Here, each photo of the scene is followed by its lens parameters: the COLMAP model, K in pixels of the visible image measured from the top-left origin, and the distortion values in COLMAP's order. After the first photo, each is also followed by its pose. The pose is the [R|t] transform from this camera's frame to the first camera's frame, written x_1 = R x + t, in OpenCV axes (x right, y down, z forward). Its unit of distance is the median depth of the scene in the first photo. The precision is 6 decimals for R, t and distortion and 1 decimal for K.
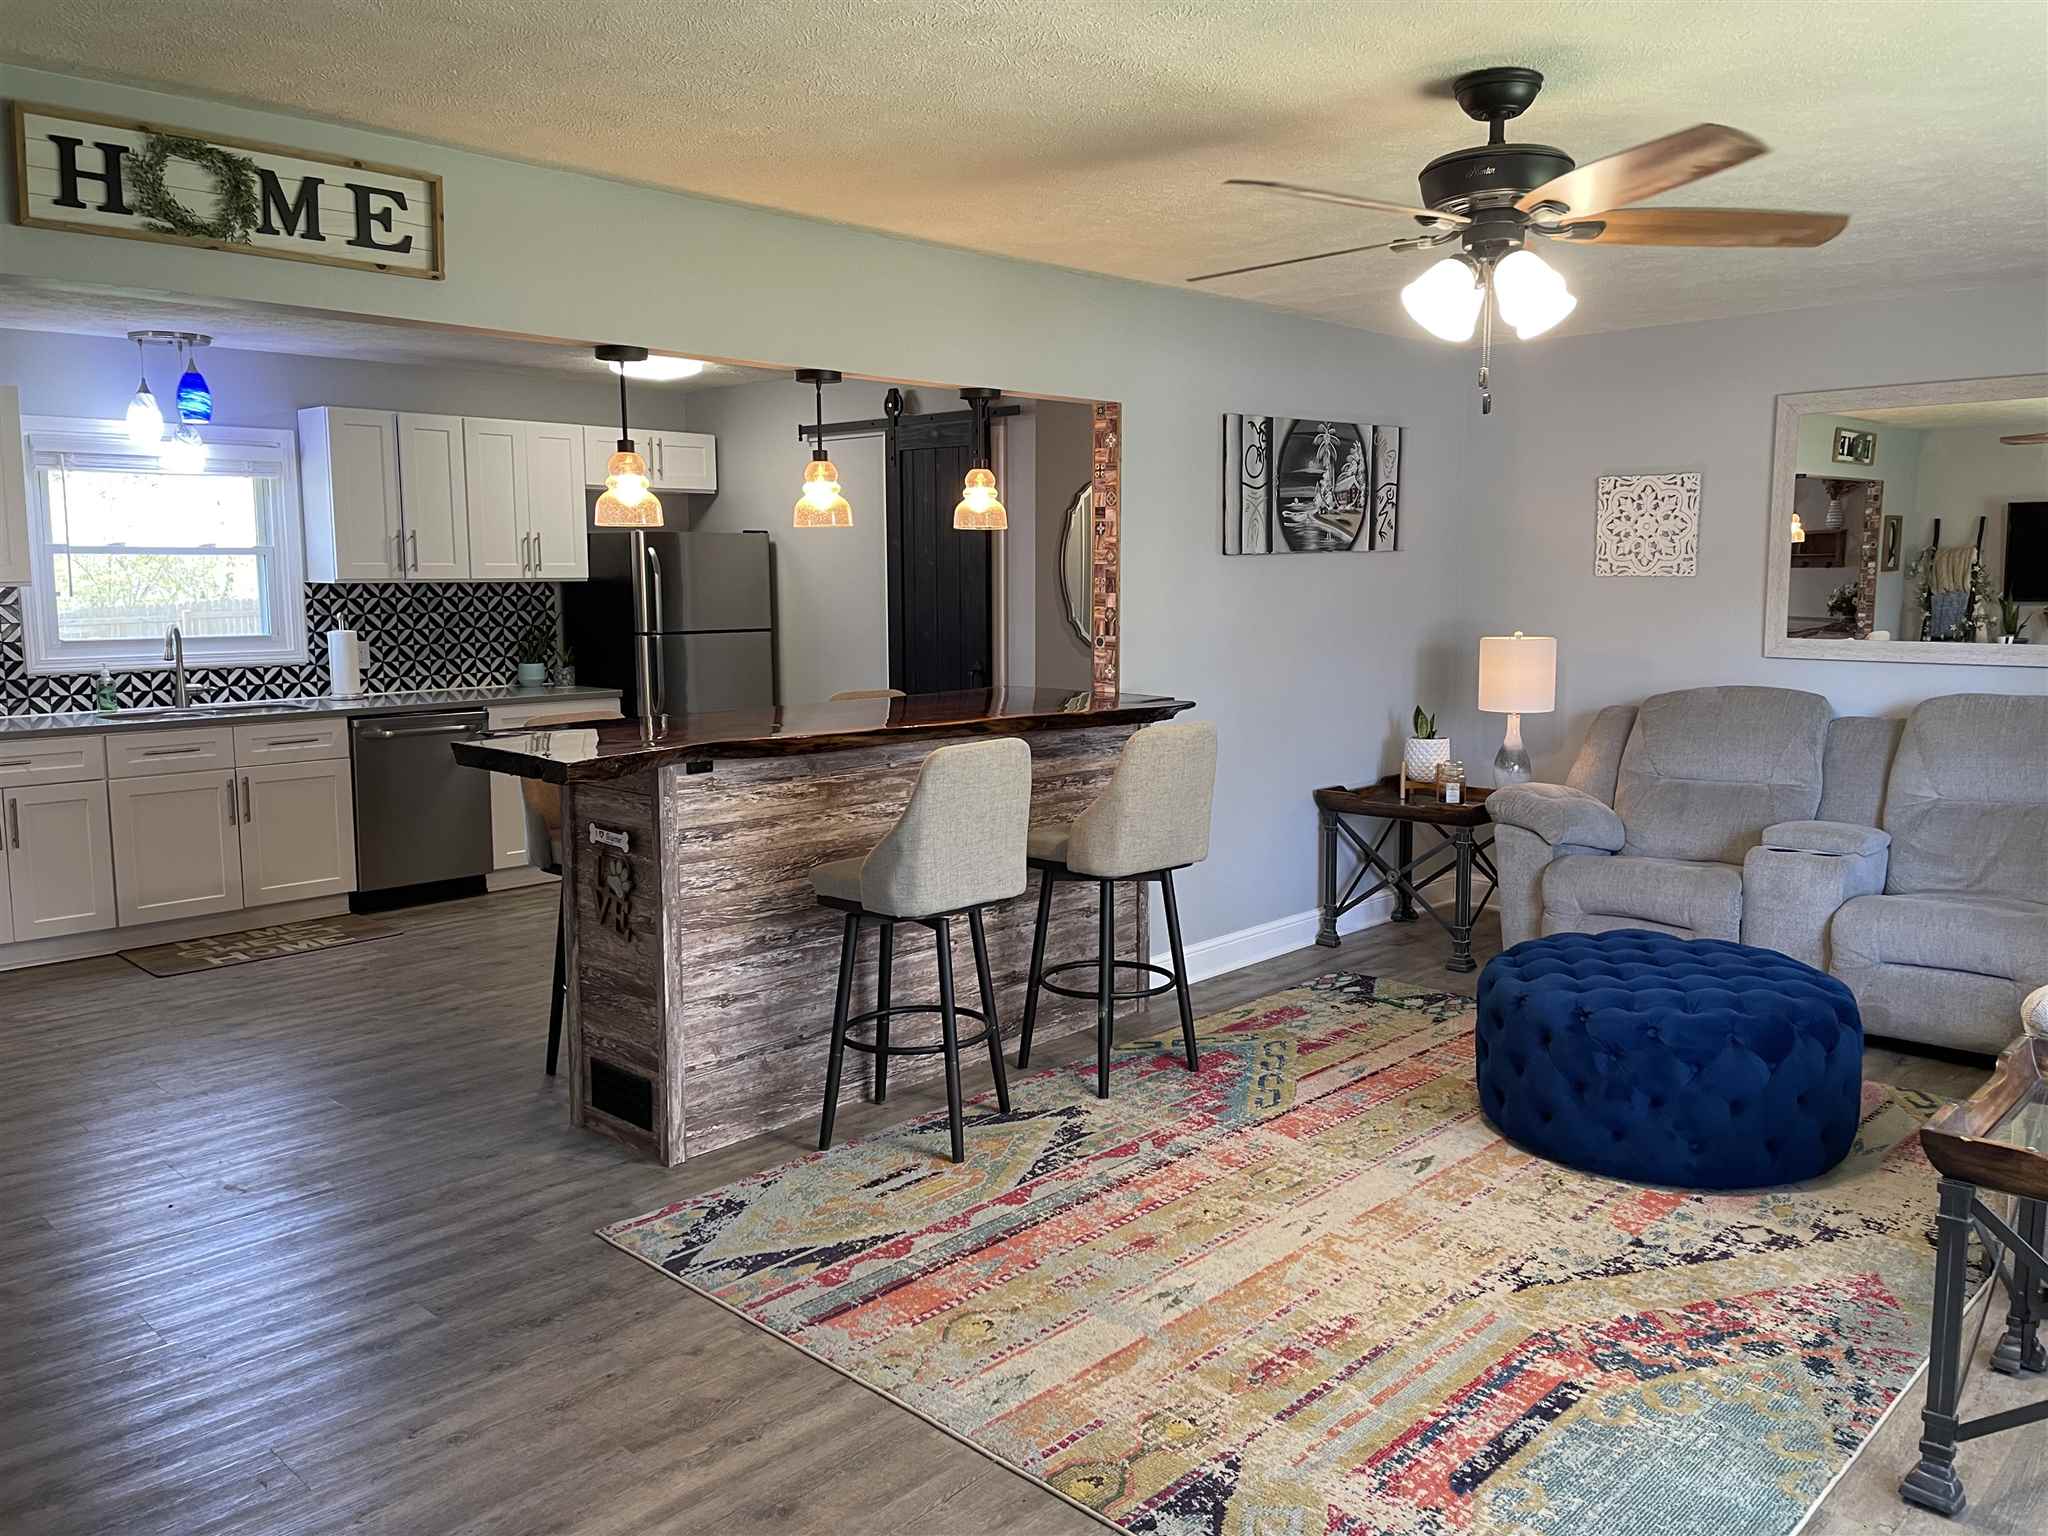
lens RADIAL K [[1538.6, 0, 1044.8], [0, 1538.6, 748.1], [0, 0, 1]] dist [0.076756, -0.087181]
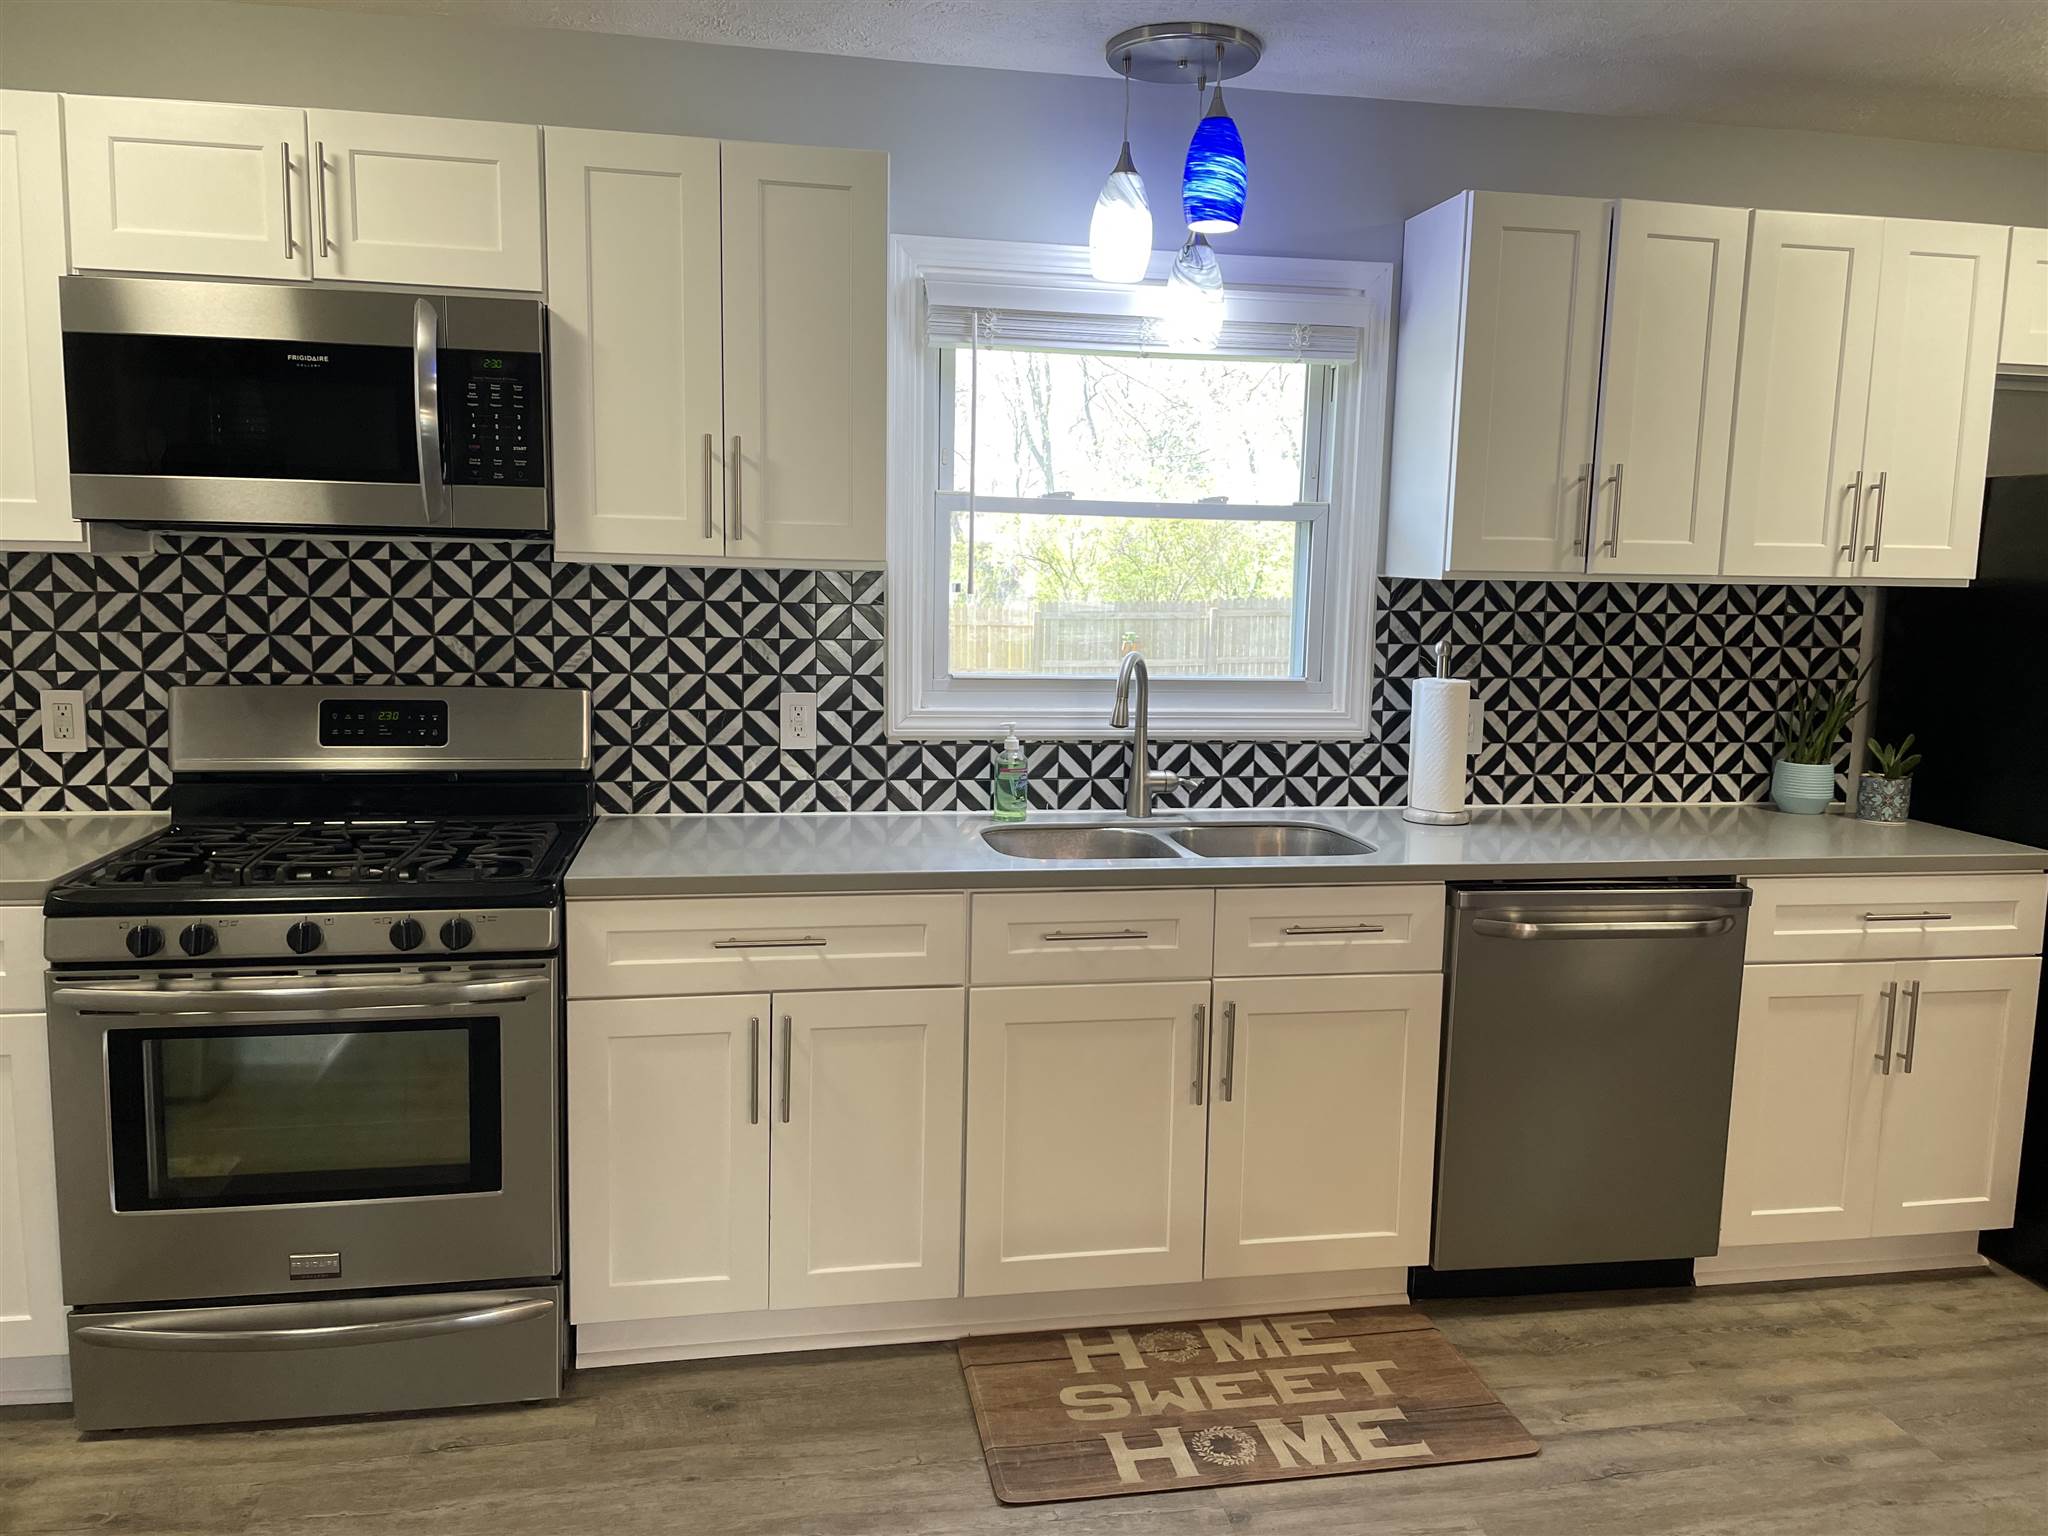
lens RADIAL K [[1538.6, 0, 1044.3], [0, 1538.6, 765.0], [0, 0, 1]] dist [0.076756, -0.087181]
pose [[0.814839, 0.095768, -0.571721, -0.483905], [-0.091432, 0.995146, 0.036384, -0.096560], [0.572431, 0.022627, 0.819641, 0.947652]]
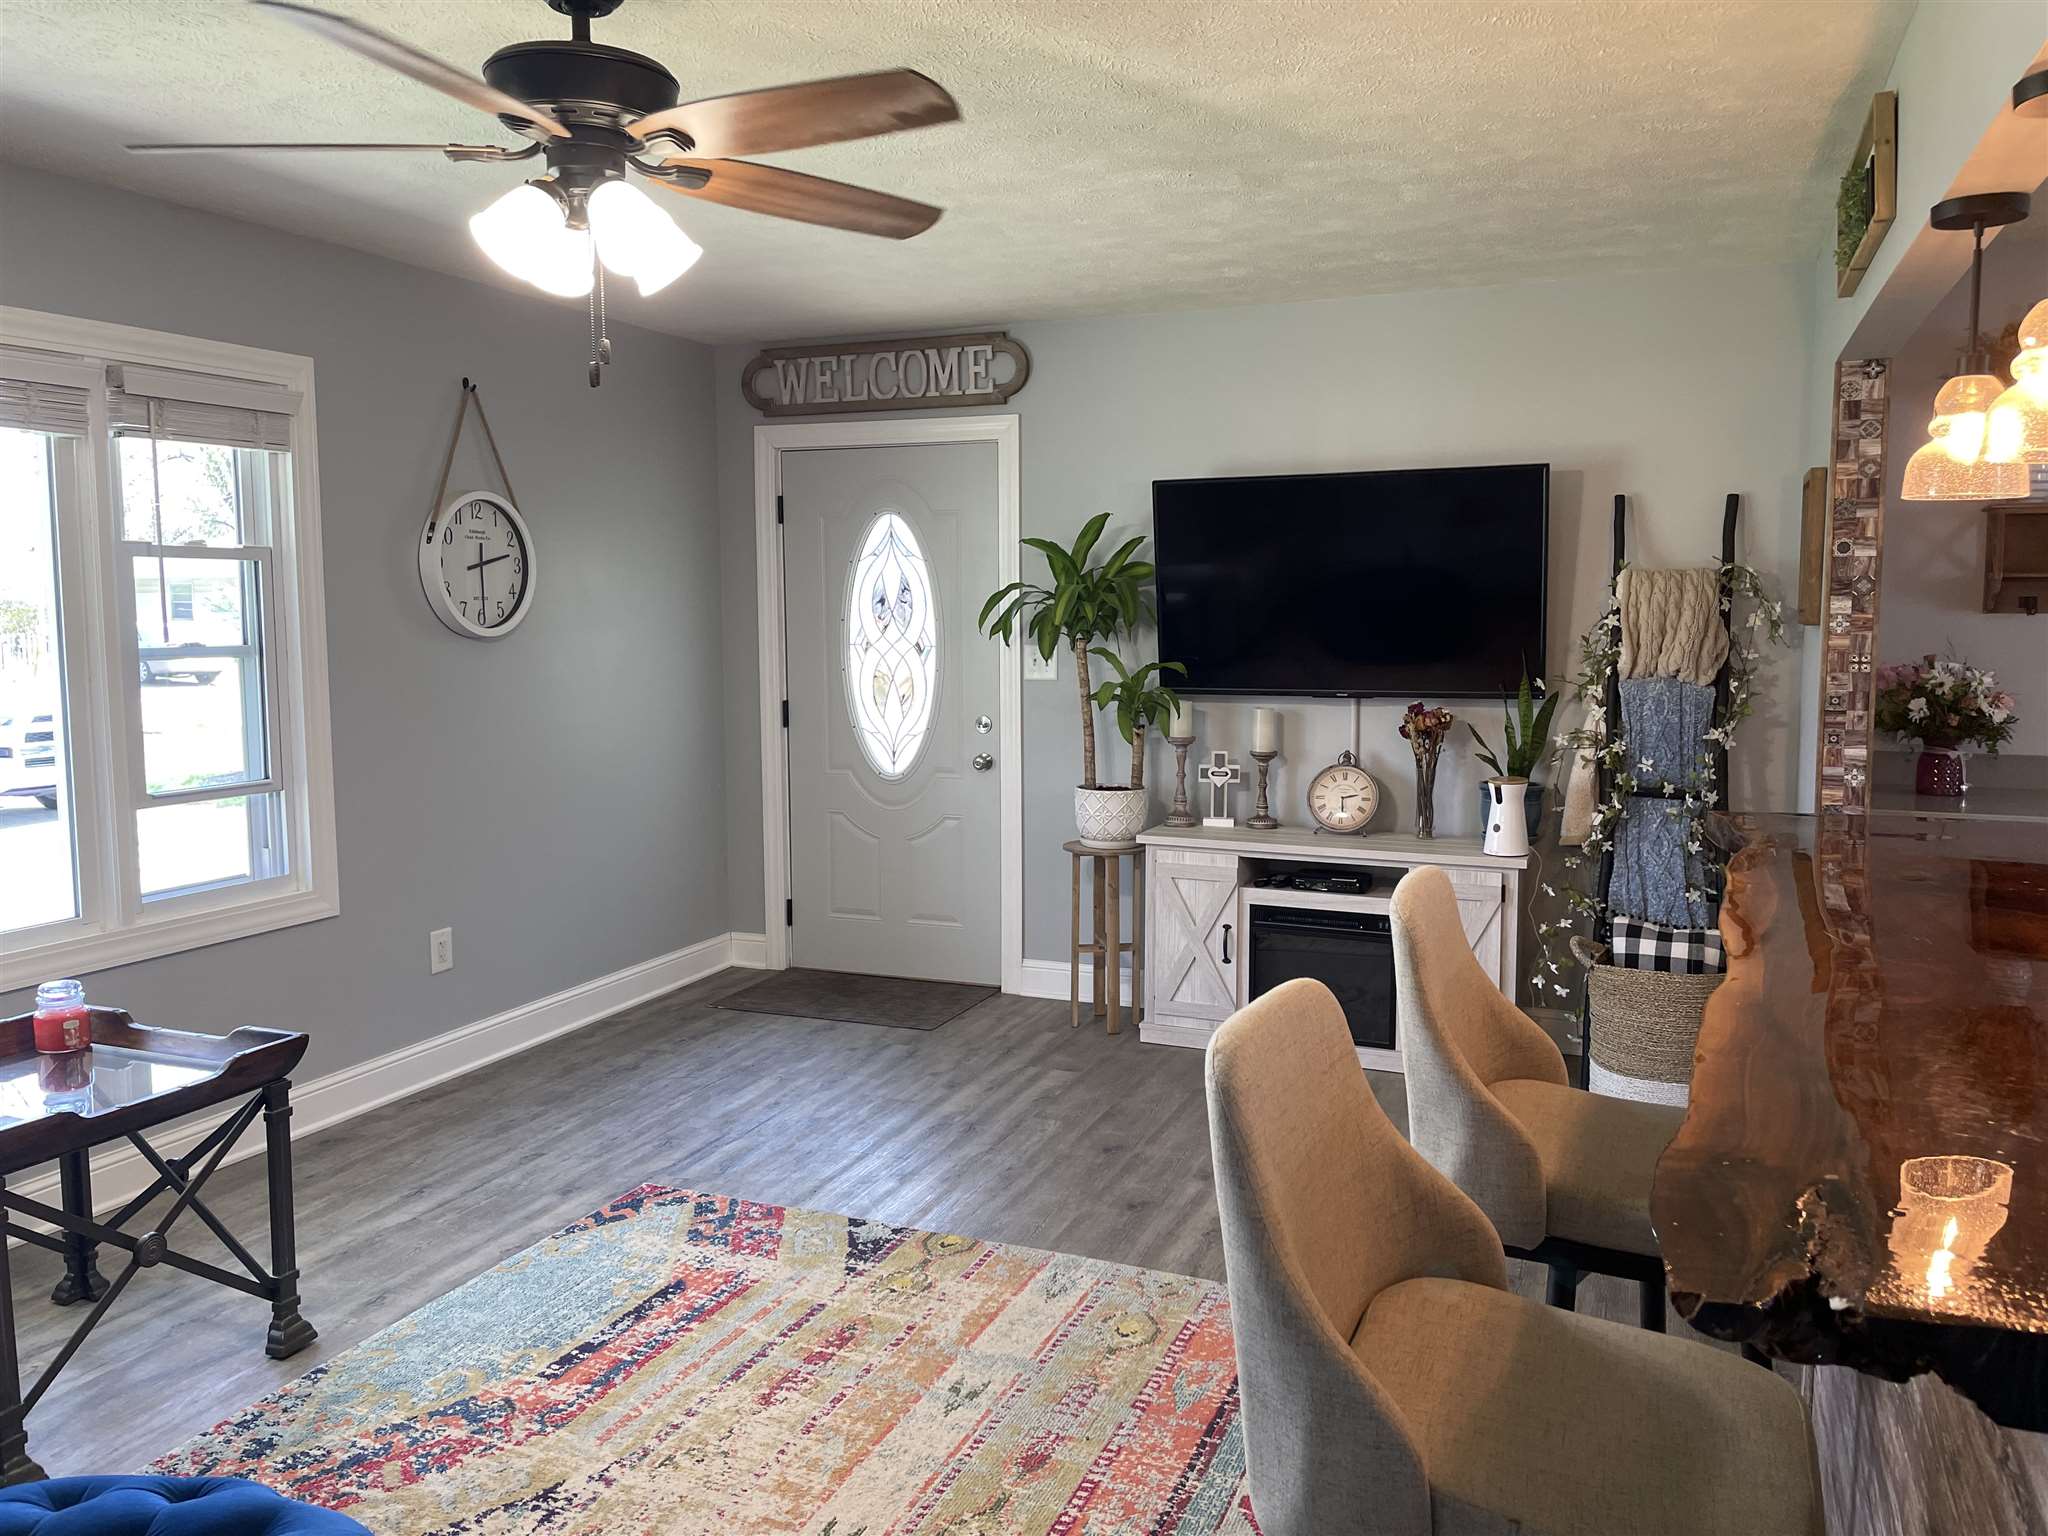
lens RADIAL K [[1538.6, 0, 1030.0], [0, 1538.6, 746.5], [0, 0, 1]] dist [0.076756, -0.087181]
pose [[-0.929794, 0.042111, -0.365664, 0.283540], [-0.034745, 0.978957, 0.201088, -0.153379], [0.366437, 0.199676, -0.908765, 1.389253]]
